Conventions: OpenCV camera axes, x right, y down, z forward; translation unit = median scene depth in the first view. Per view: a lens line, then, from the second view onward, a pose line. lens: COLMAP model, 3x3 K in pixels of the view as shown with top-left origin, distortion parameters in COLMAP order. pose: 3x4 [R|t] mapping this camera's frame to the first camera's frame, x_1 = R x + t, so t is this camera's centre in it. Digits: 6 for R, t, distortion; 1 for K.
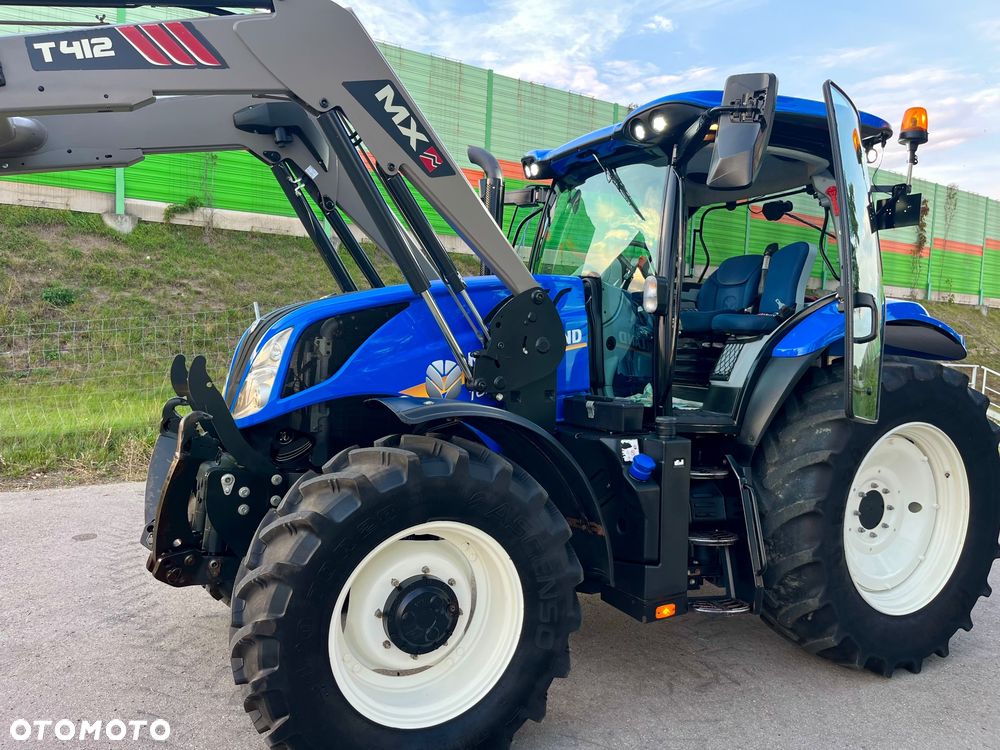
lens RADIAL K [[753.1, 0, 495.2], [0, 753.1, 376.2], [0, 0, 1]] dist [0.067494, -0.092194]
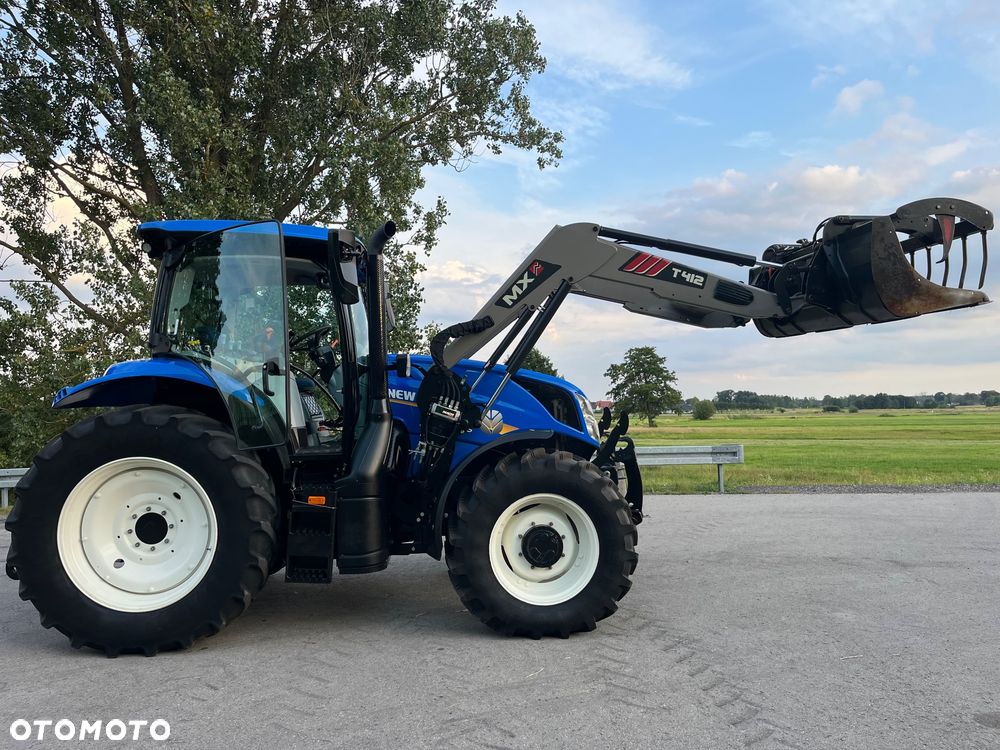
lens RADIAL K [[754.0, 0, 508.5], [0, 754.0, 371.6], [0, 0, 1]] dist [0.070792, -0.095398]
pose [[-0.915157, -0.012920, 0.402891, -0.825135], [-0.003471, 0.999702, 0.024174, -0.149292], [-0.403084, 0.020725, -0.914928, 2.544029]]
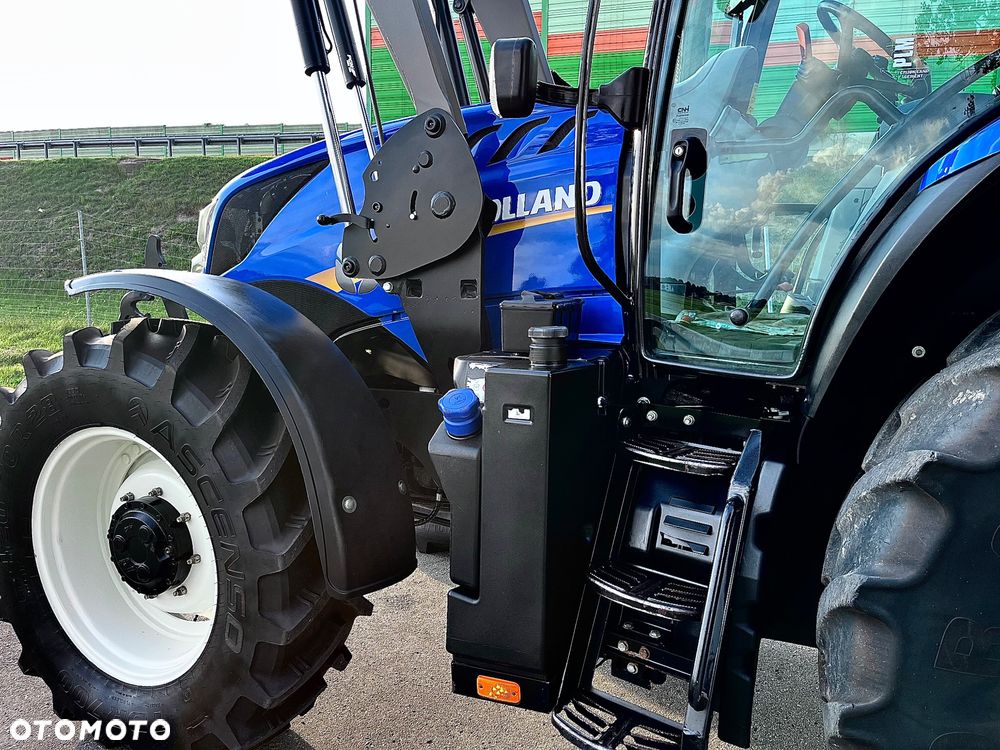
lens RADIAL K [[753.1, 0, 495.2], [0, 753.1, 376.2], [0, 0, 1]] dist [0.067494, -0.092194]
pose [[0.615347, 0.093477, -0.782694, 0.559460], [-0.045496, 0.995500, 0.083124, 0.043485], [0.786942, -0.015540, 0.616831, 0.612052]]
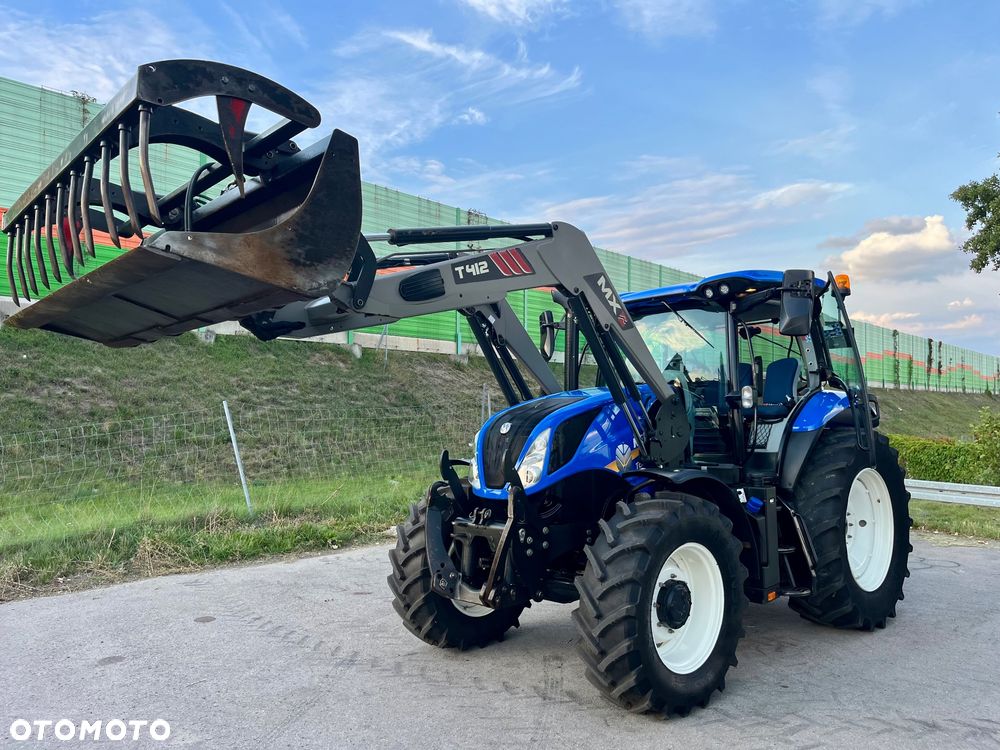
lens RADIAL K [[753.1, 0, 495.2], [0, 753.1, 376.2], [0, 0, 1]] dist [0.067494, -0.092194]
pose [[0.961727, -0.027877, 0.272589, -0.680105], [0.055887, 0.993856, -0.095540, -0.024650], [-0.268251, 0.107117, 0.957375, -0.375216]]
